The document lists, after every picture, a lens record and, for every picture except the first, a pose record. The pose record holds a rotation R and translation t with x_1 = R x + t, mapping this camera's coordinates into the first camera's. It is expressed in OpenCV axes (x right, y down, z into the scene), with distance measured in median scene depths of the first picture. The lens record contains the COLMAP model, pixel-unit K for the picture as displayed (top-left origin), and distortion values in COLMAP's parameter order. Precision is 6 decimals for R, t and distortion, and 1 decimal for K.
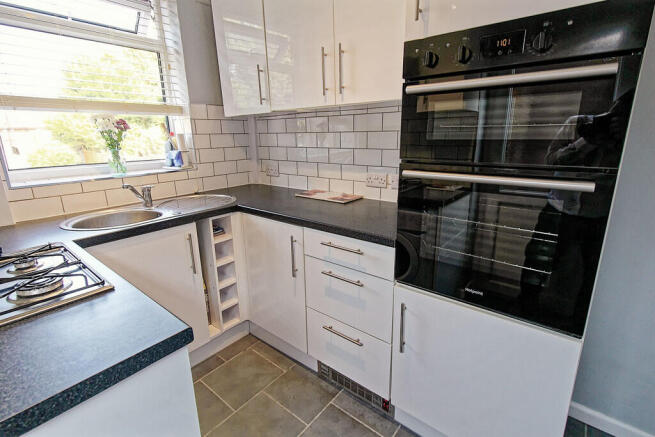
lens RADIAL K [[302.6, 0, 330.4], [0, 302.6, 216.0], [0, 0, 1]] dist [0.001206, 0.000502]
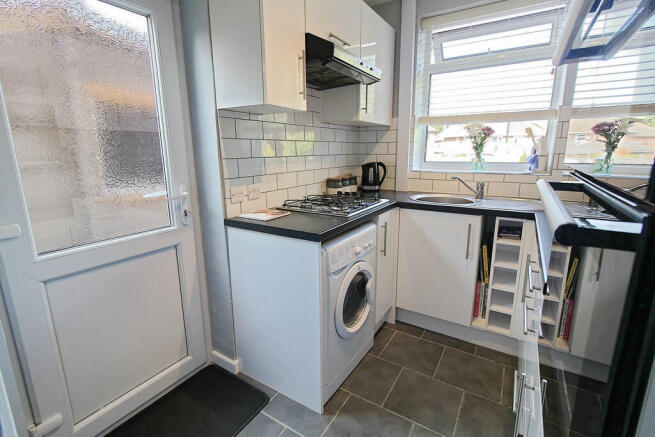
lens RADIAL K [[302.6, 0, 331.3], [0, 302.6, 216.1], [0, 0, 1]] dist [0.001206, 0.000502]
pose [[0.134050, 0.224570, -0.965194, 0.505626], [-0.249871, 0.950174, 0.186372, -0.045194], [0.958955, 0.216191, 0.183484, 0.243679]]
